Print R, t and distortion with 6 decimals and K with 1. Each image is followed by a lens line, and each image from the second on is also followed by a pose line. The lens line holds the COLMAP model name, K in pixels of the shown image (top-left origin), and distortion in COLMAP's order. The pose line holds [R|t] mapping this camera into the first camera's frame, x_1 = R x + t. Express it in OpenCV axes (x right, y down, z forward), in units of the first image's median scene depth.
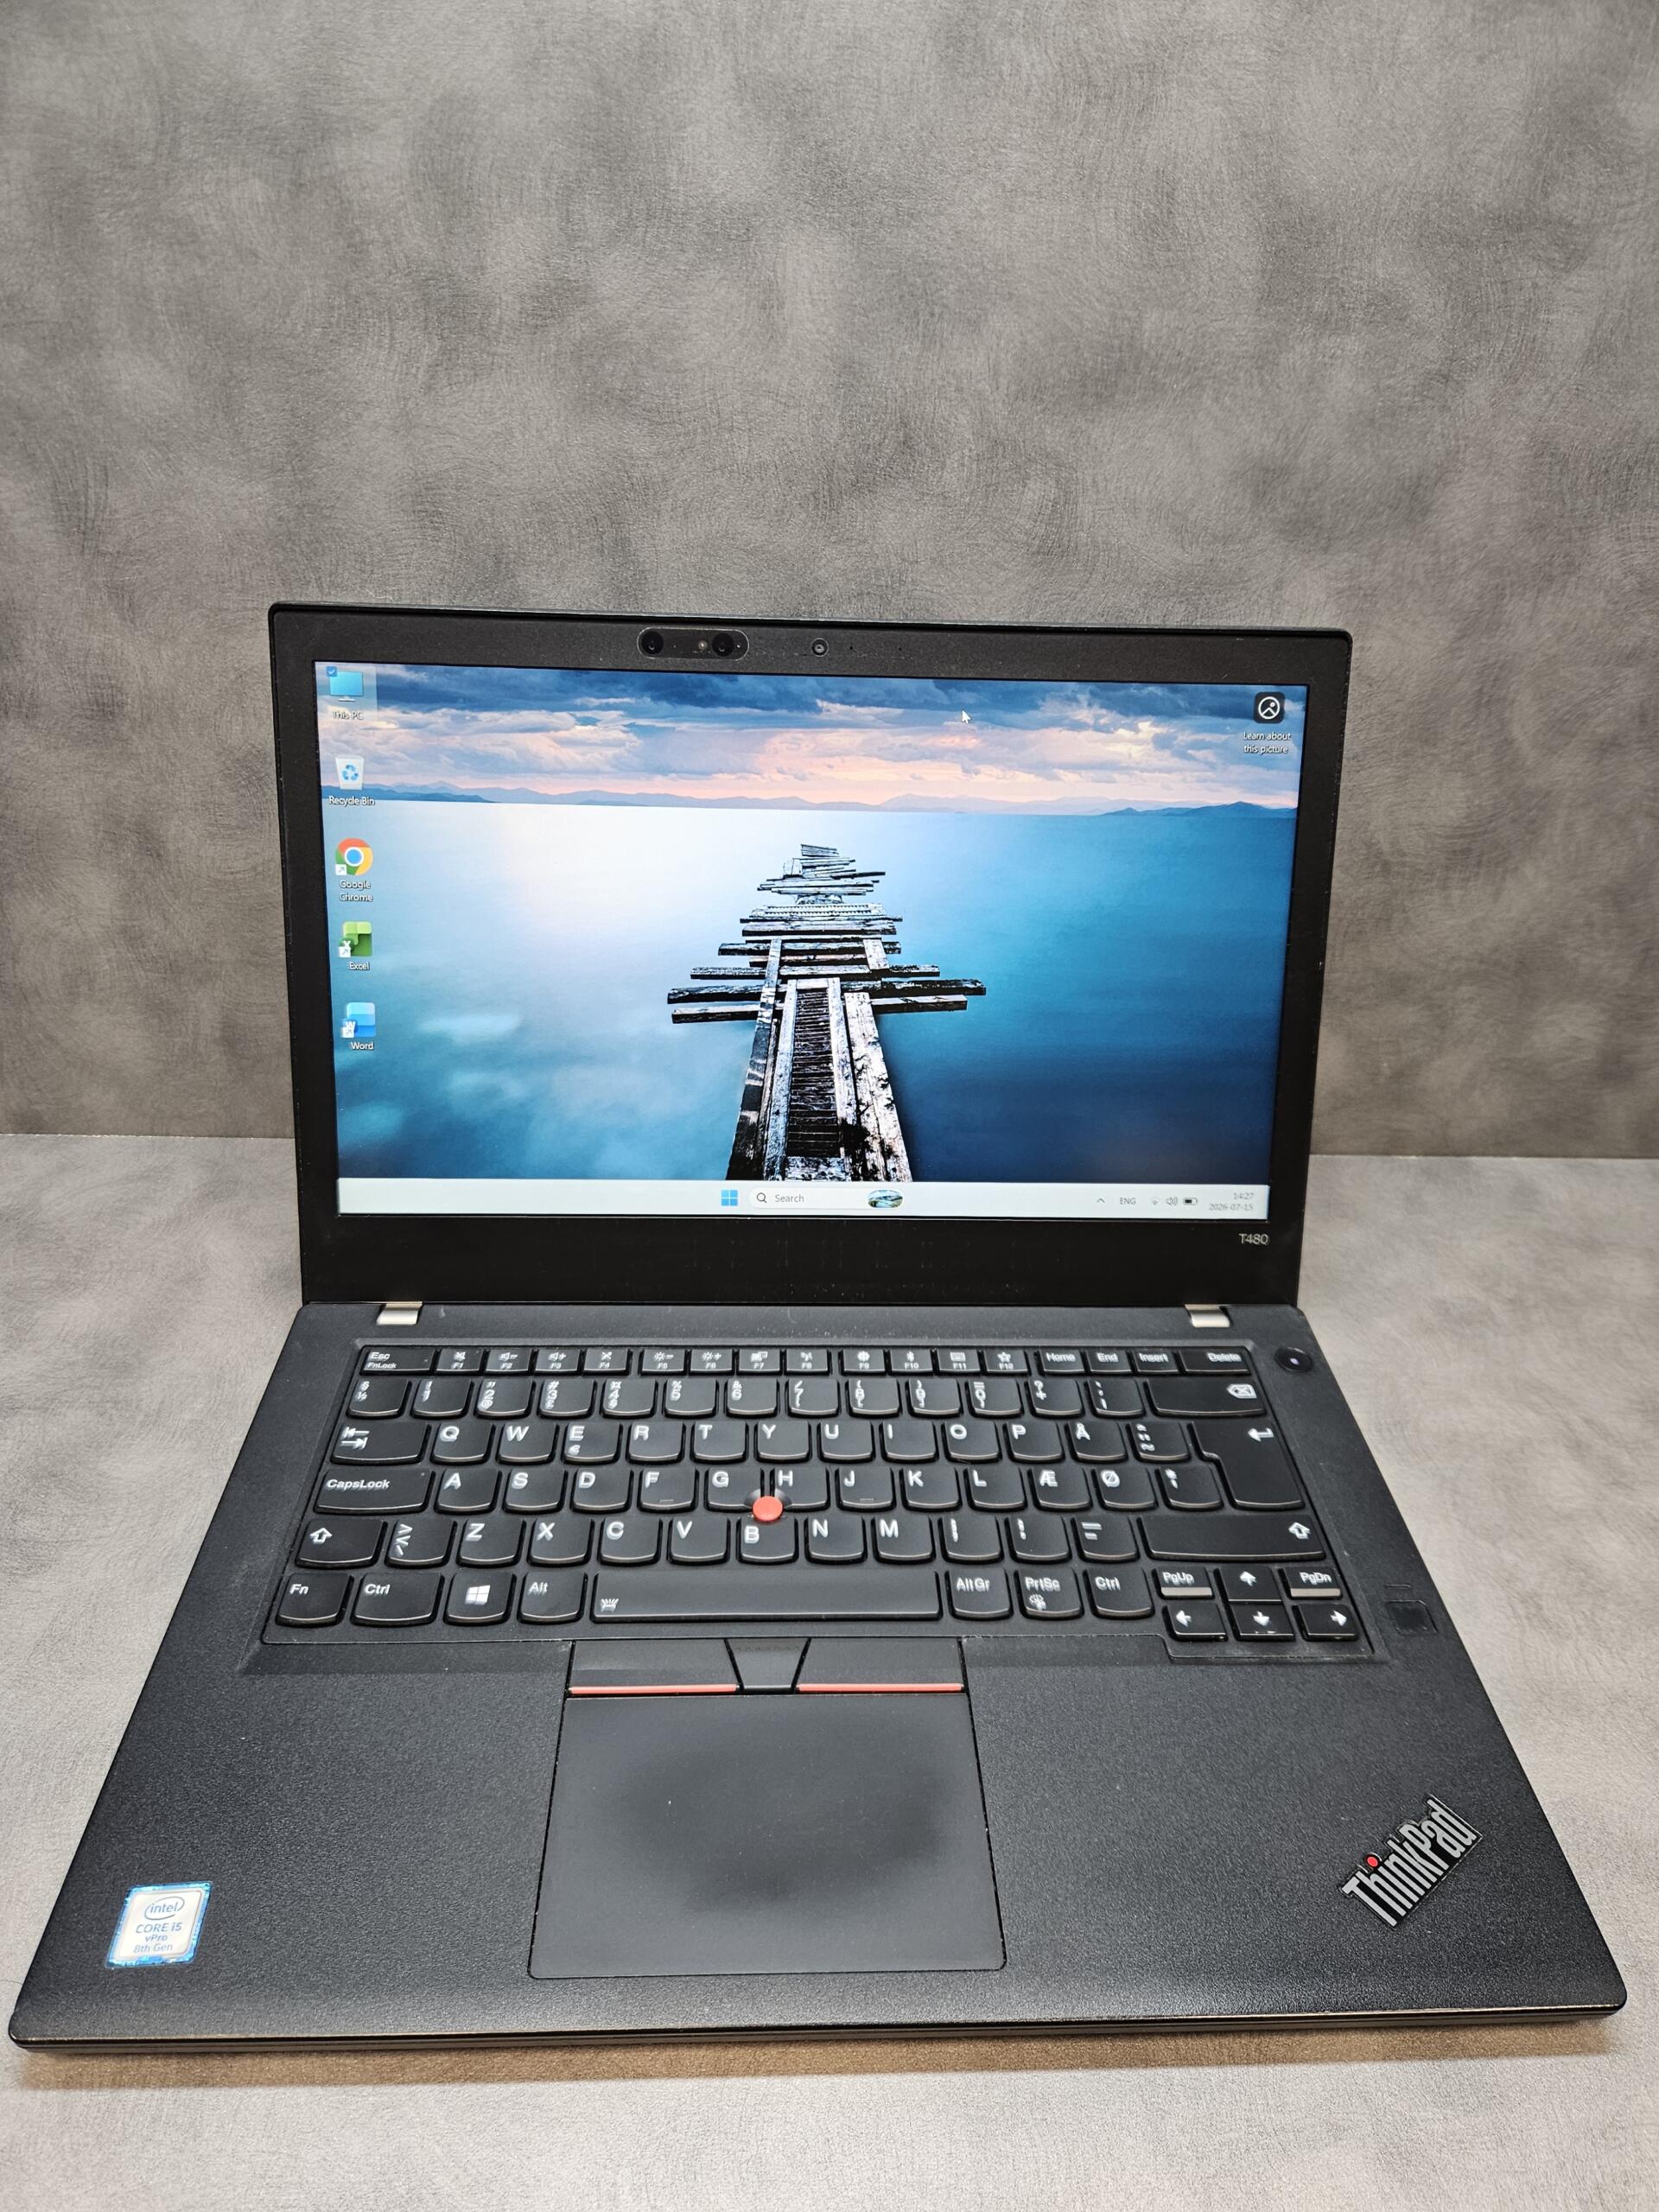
lens RADIAL K [[1496.4, 0, 829.5], [0, 1496.4, 1106.0], [0, 0, 1]] dist [-0.003228, -0.021363]
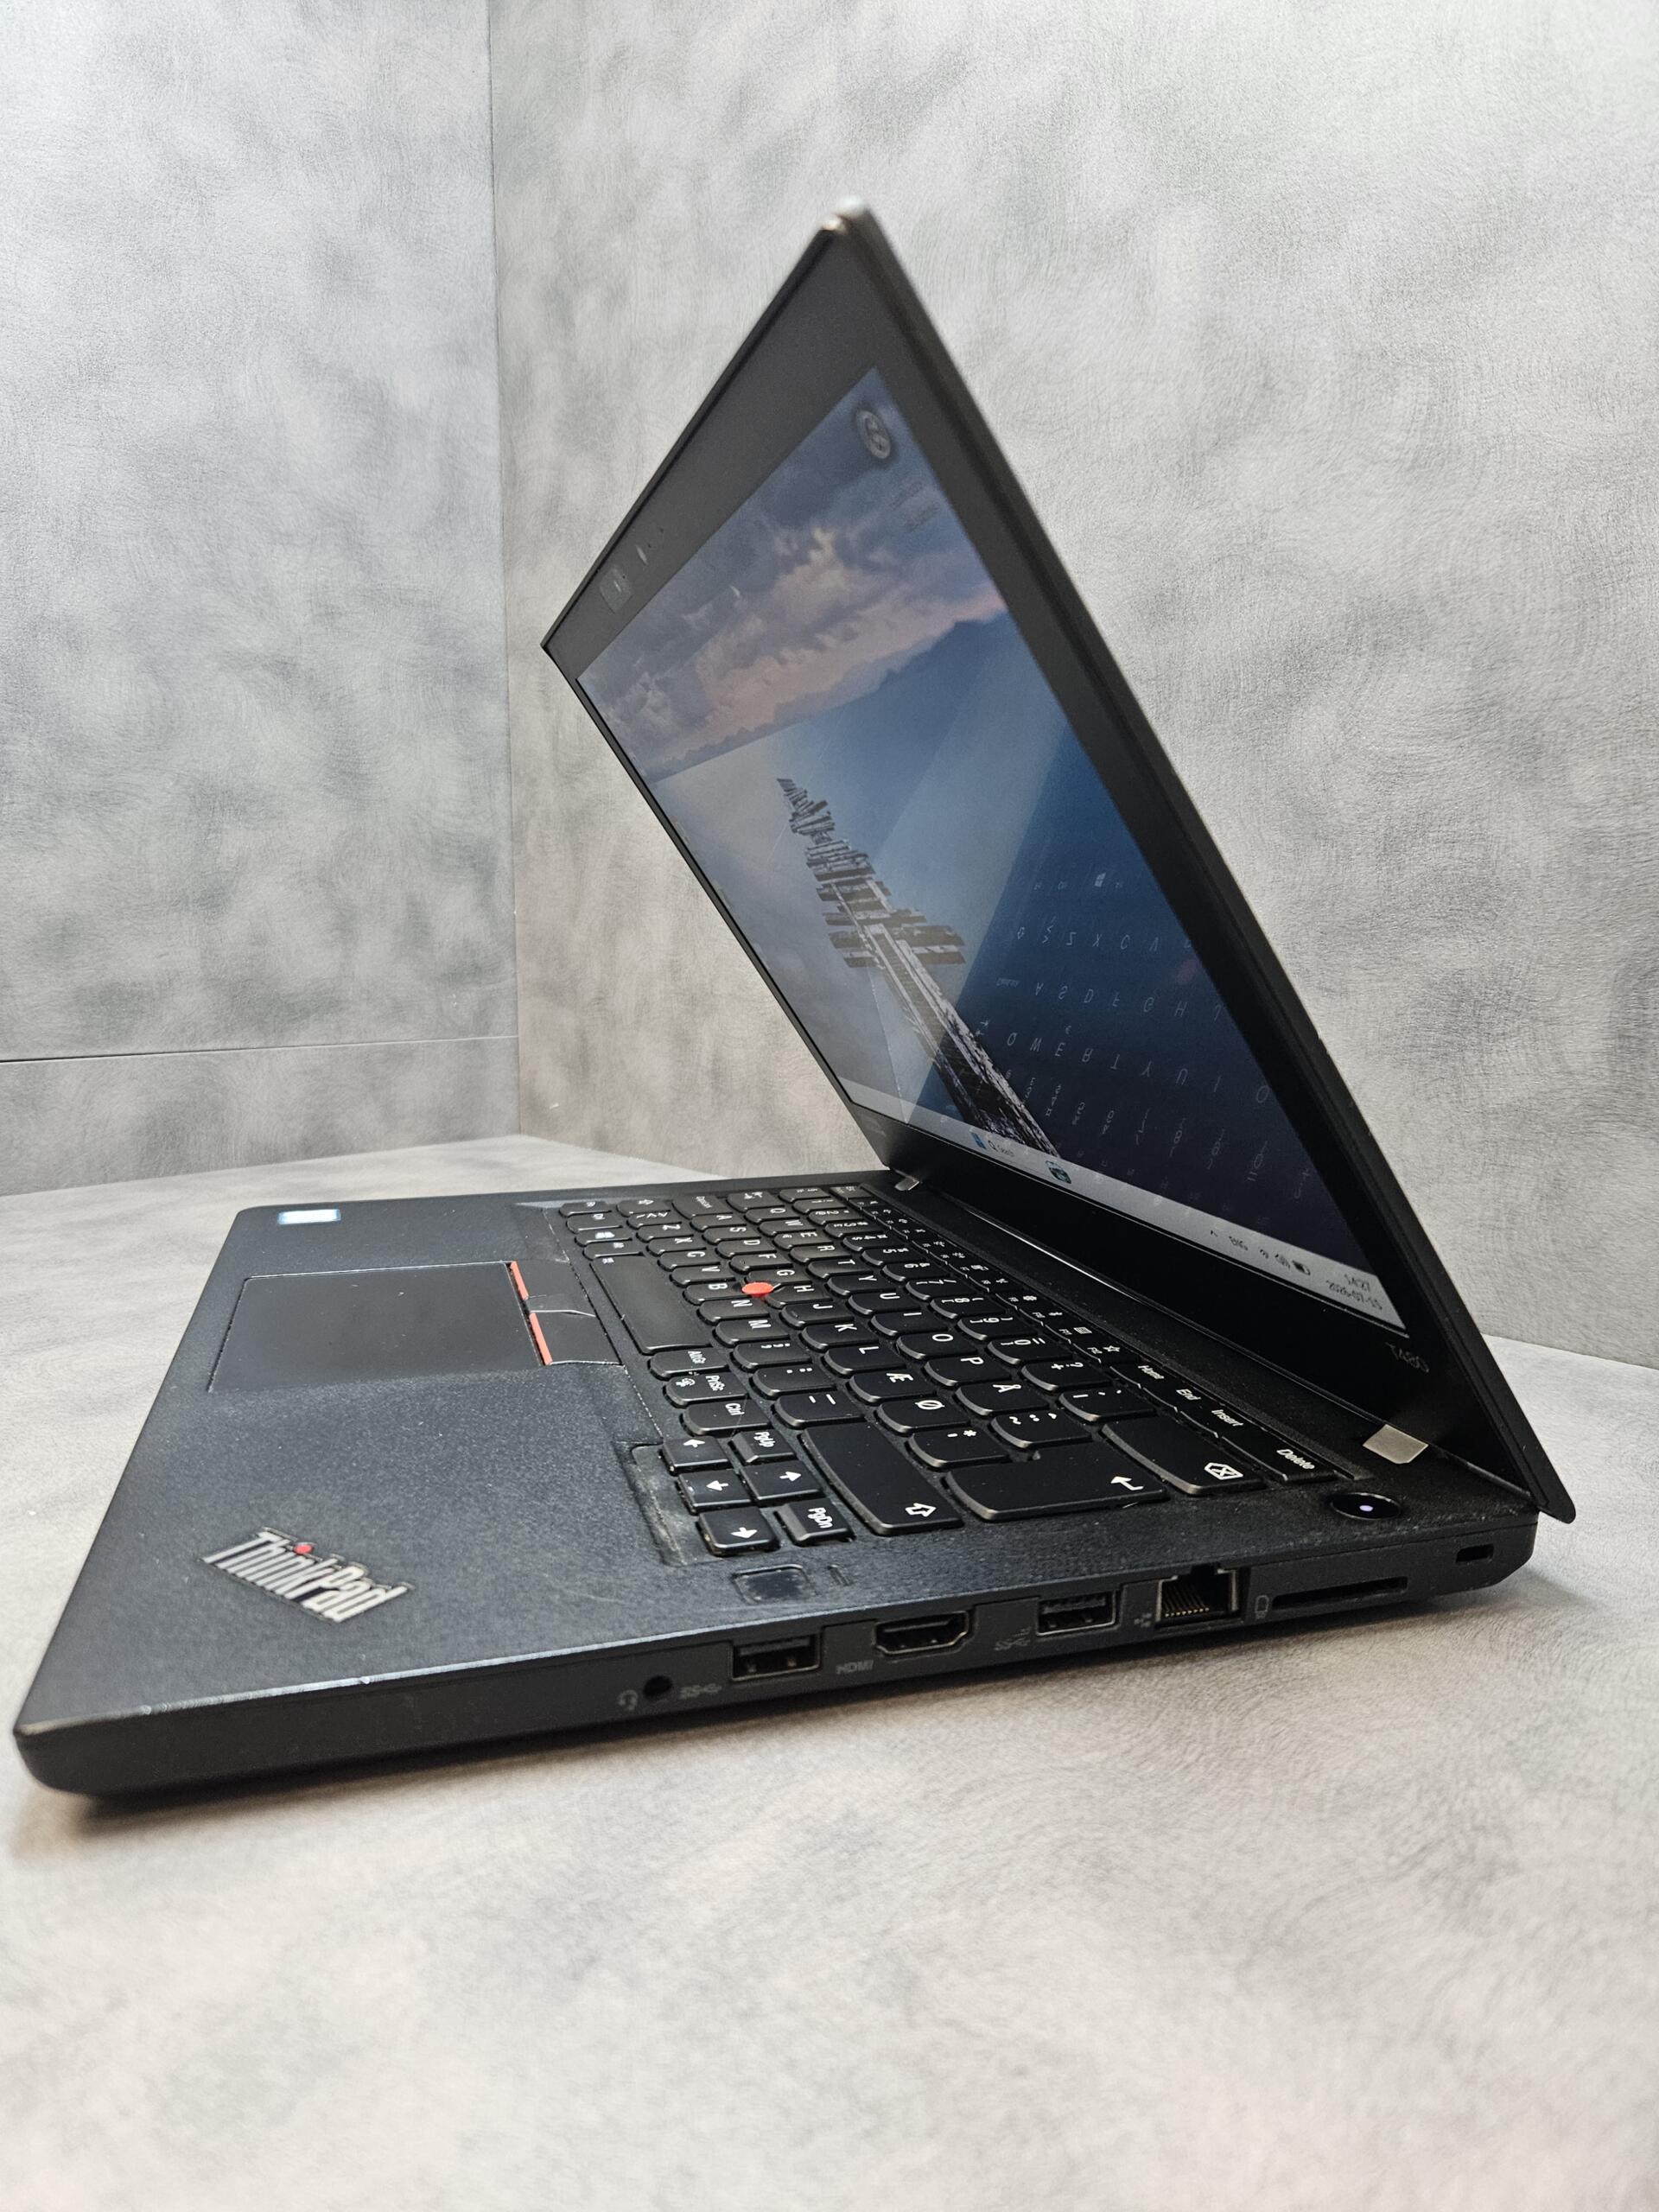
lens RADIAL K [[1496.4, 0, 829.5], [0, 1496.4, 1106.0], [0, 0, 1]] dist [-0.003228, -0.021363]
pose [[0.674595, 0.063659, -0.735438, 0.550398], [-0.362337, 0.896555, -0.254755, 0.268806], [0.643144, 0.438333, 0.627878, 0.438396]]
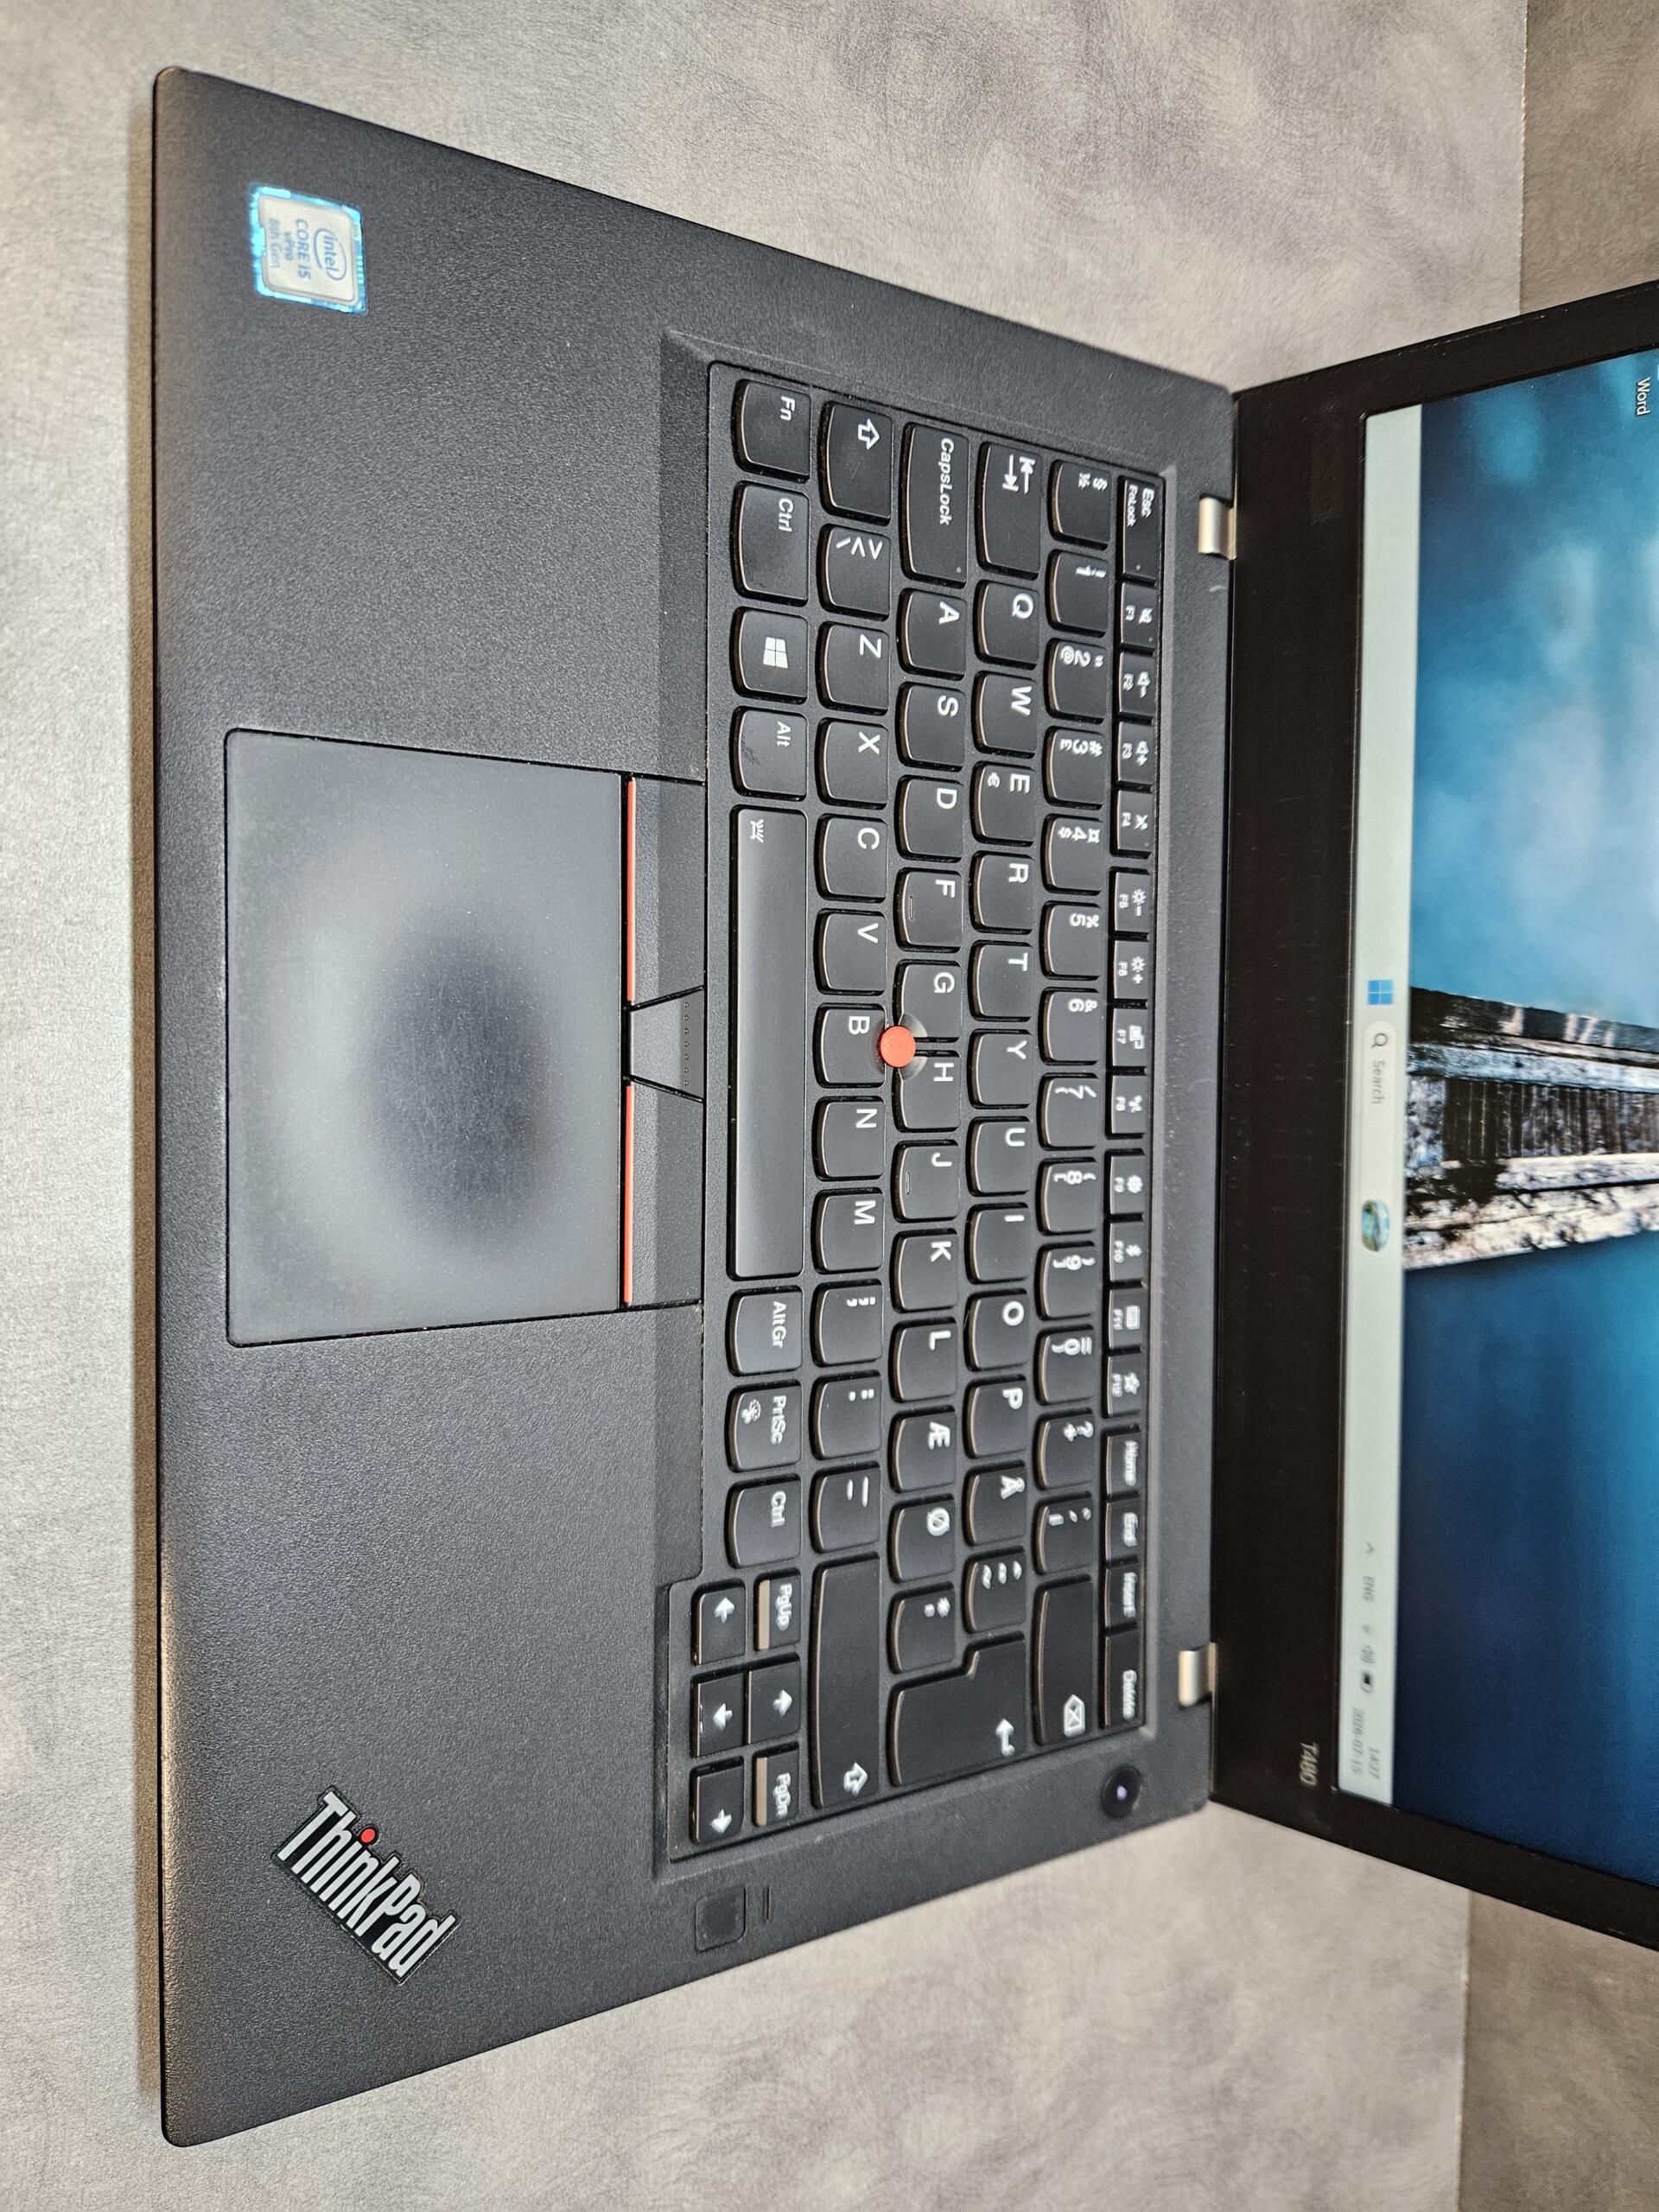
lens RADIAL K [[1469.3, 0, 852.4], [0, 1469.3, 1093.6], [0, 0, 1]] dist [0.040163, -0.063005]
pose [[-0.024122, 0.999572, -0.016563, -0.005241], [-0.879968, -0.013367, 0.474845, -0.044123], [0.474421, 0.026029, 0.879913, 0.308916]]
